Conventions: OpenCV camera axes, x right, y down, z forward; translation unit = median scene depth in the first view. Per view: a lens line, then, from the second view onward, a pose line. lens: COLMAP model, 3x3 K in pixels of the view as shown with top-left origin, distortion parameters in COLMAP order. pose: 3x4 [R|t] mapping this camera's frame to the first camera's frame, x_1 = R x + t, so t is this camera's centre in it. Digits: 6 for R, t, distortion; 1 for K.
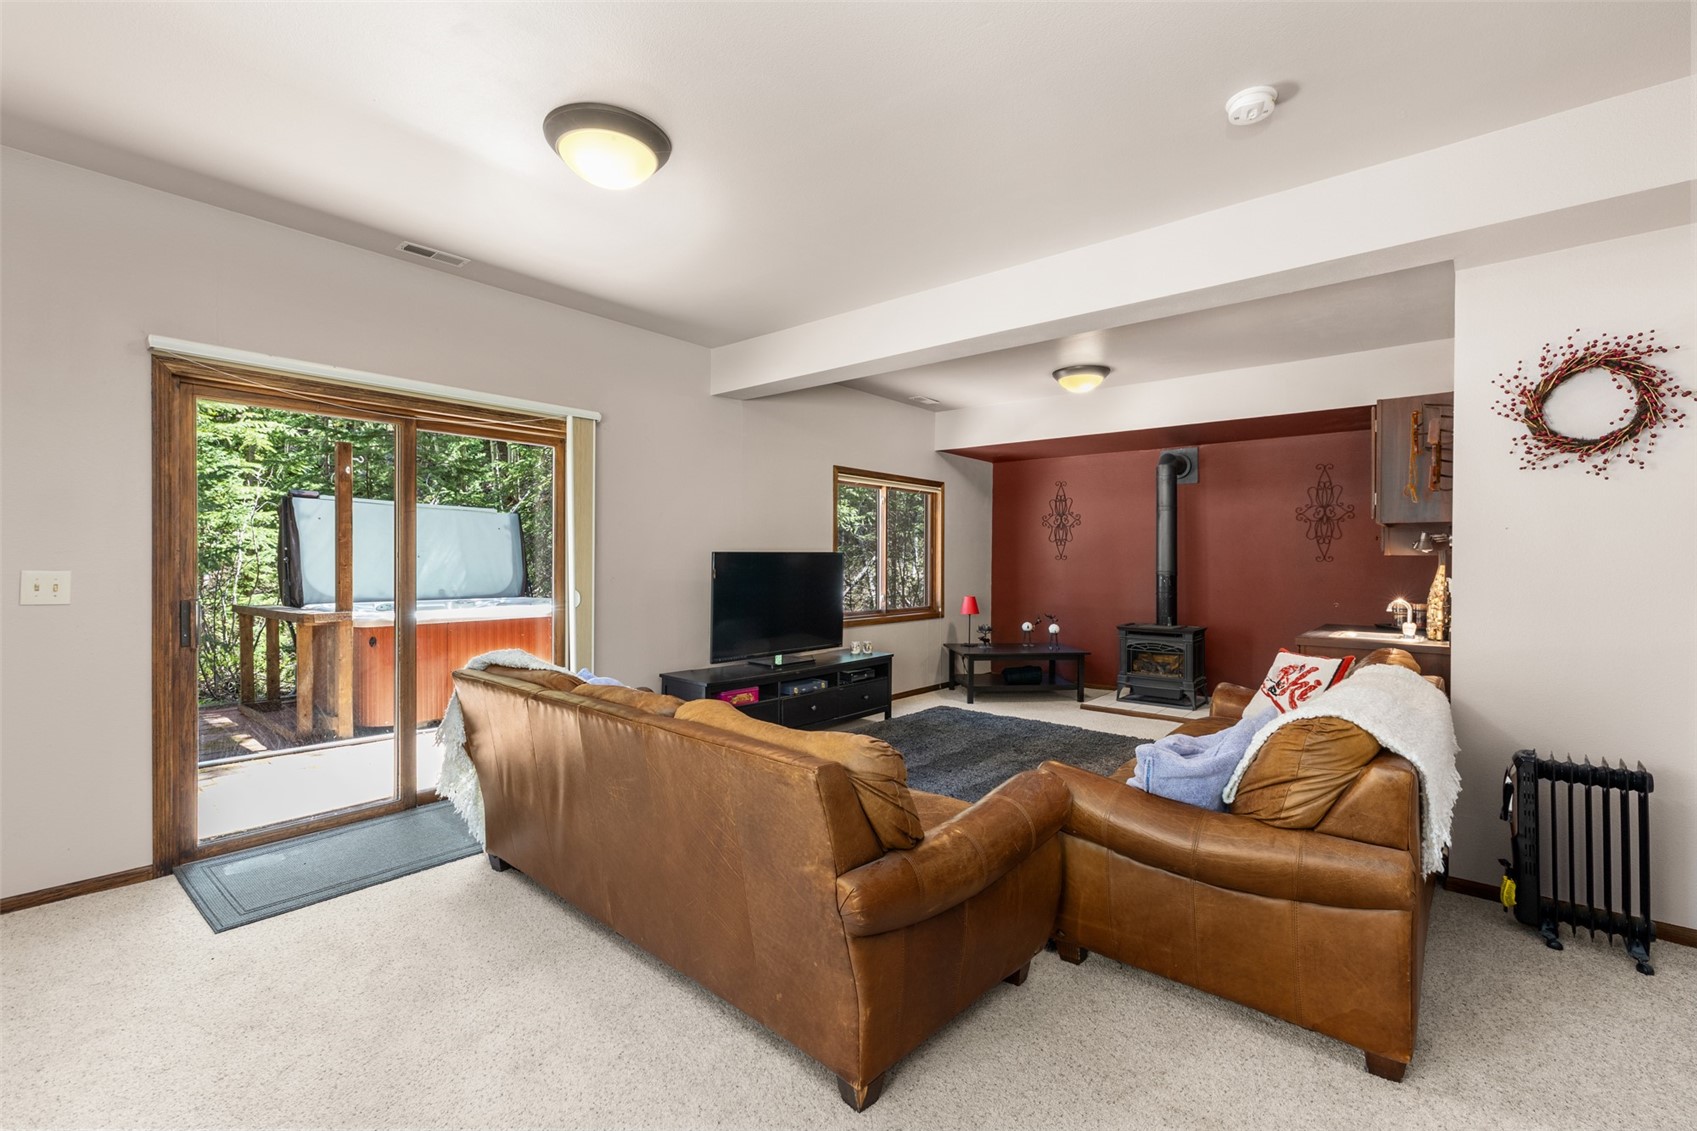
lens RADIAL K [[736.7, 0, 847.1], [0, 736.7, 561.4], [0, 0, 1]] dist [0.006864, 0.000453]
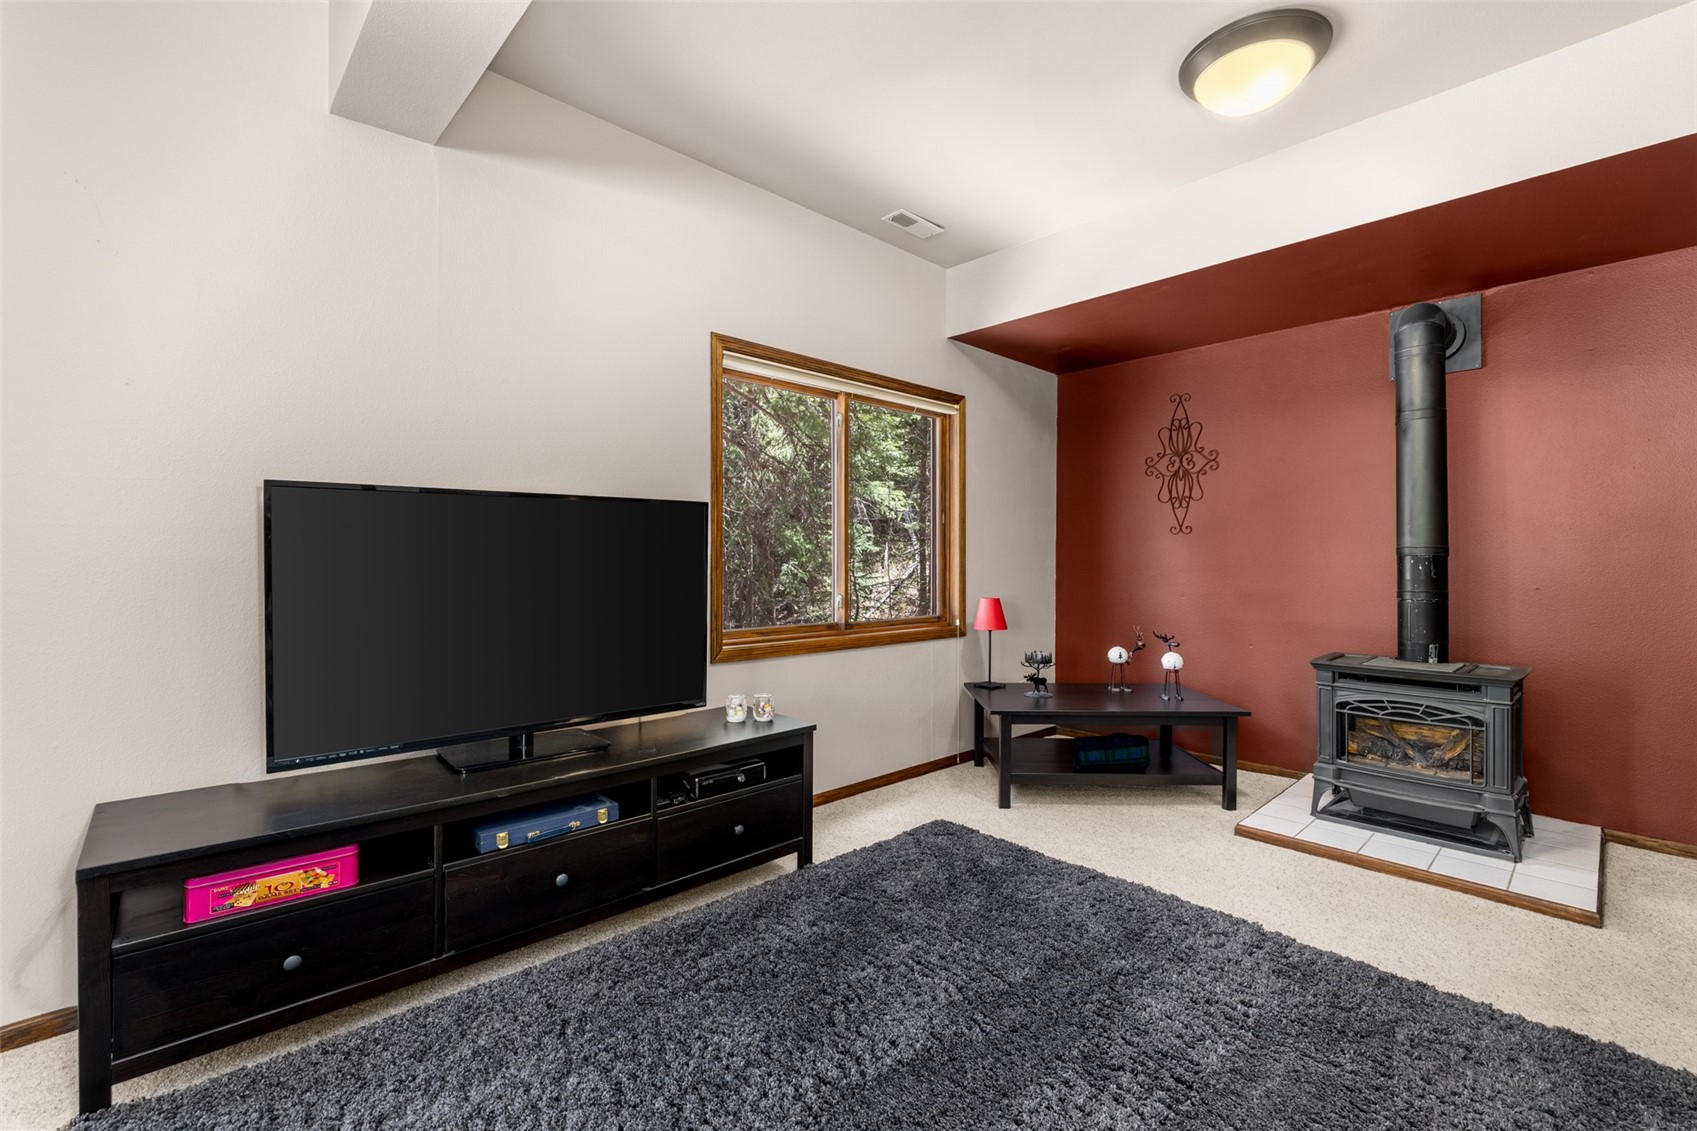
lens RADIAL K [[736.7, 0, 847.1], [0, 736.7, 561.4], [0, 0, 1]] dist [0.006864, 0.000453]
pose [[0.993822, -0.002138, -0.110969, 0.114685], [0.001918, 0.999996, -0.002091, 0.022121], [0.110973, 0.001865, 0.993822, 0.472372]]
